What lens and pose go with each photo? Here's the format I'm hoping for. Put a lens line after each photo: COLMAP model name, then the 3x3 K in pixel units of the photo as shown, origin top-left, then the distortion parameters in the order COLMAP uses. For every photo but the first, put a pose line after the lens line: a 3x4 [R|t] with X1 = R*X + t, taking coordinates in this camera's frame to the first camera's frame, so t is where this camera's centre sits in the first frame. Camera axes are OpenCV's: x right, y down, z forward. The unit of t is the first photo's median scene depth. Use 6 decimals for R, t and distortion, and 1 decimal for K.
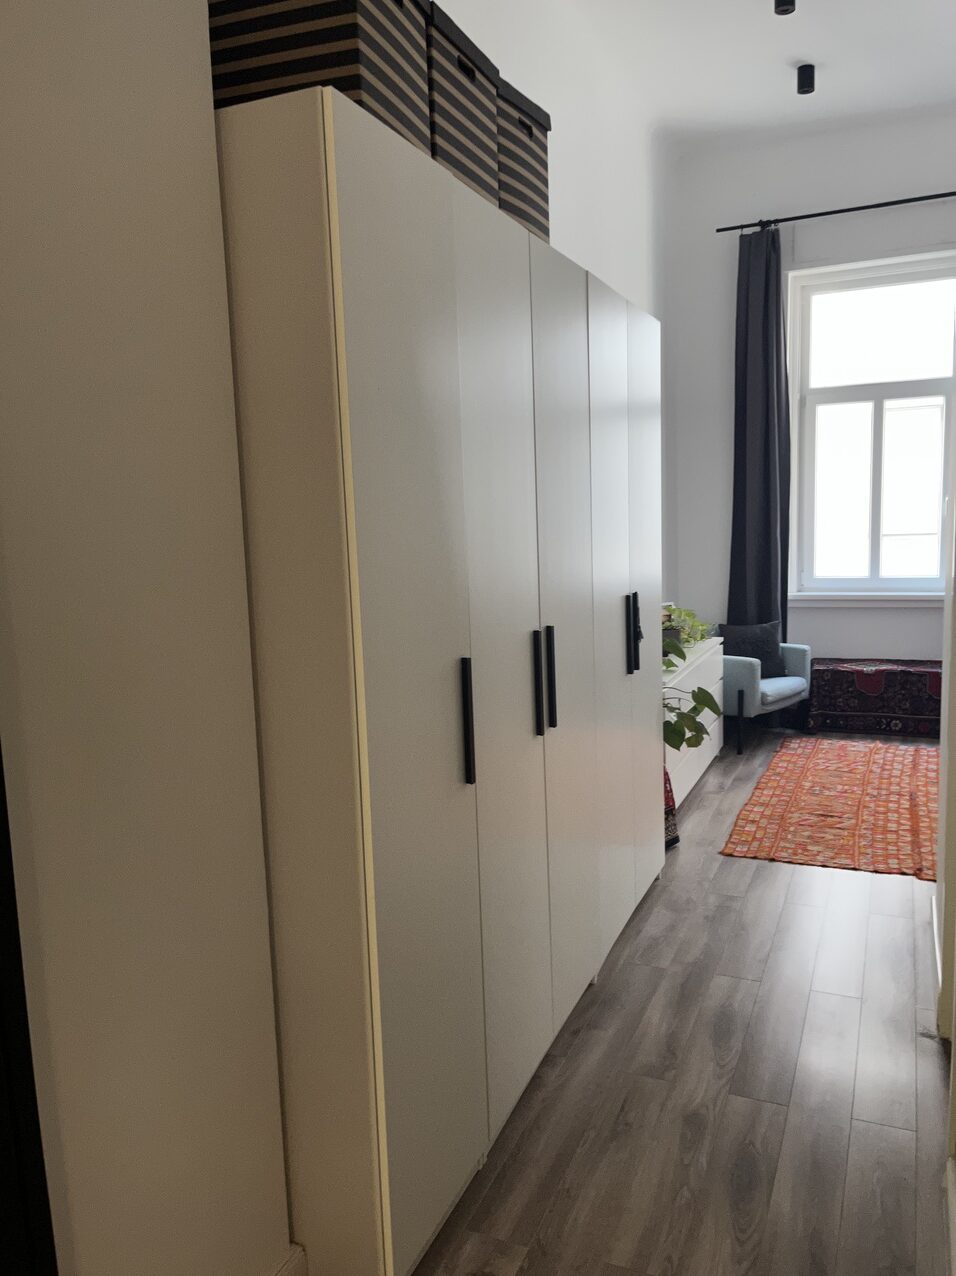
lens RADIAL K [[964.7, 0, 508.9], [0, 964.7, 635.5], [0, 0, 1]] dist [0.063436, -0.075581]
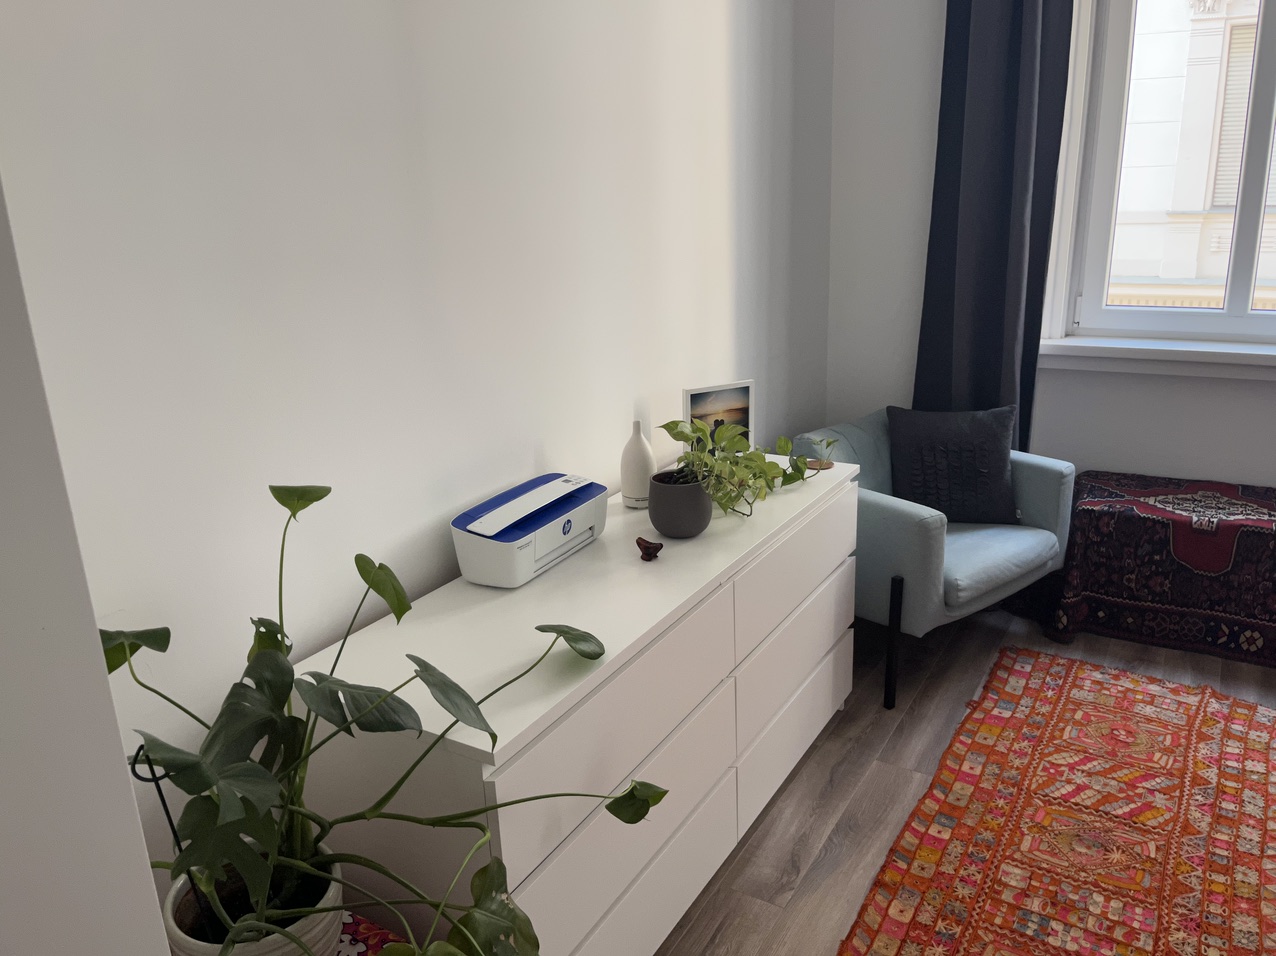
lens RADIAL K [[964.7, 0, 641.2], [0, 964.7, 471.3], [0, 0, 1]] dist [0.063436, -0.075581]
pose [[0.988374, 0.041692, -0.146214, 0.174227], [-0.016496, 0.985397, 0.169471, -0.063798], [0.151145, -0.165089, 0.974629, 0.514058]]
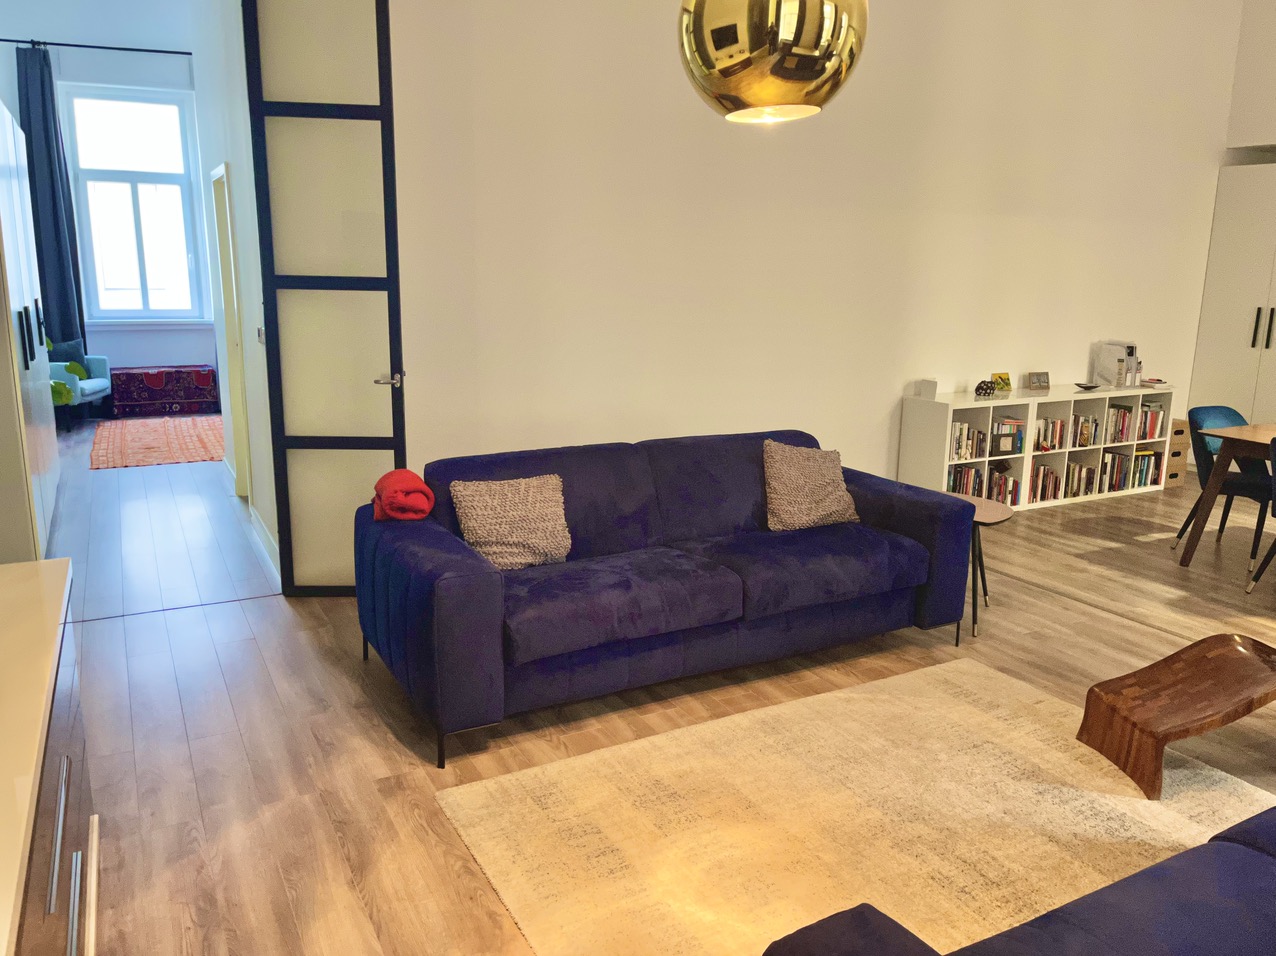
lens RADIAL K [[964.7, 0, 640.3], [0, 964.7, 481.8], [0, 0, 1]] dist [0.063436, -0.075581]
pose [[0.639479, -0.125701, 0.758463, -0.300935], [0.064265, 0.991830, 0.110193, 0.086304], [-0.766118, -0.021723, 0.642333, -0.520752]]
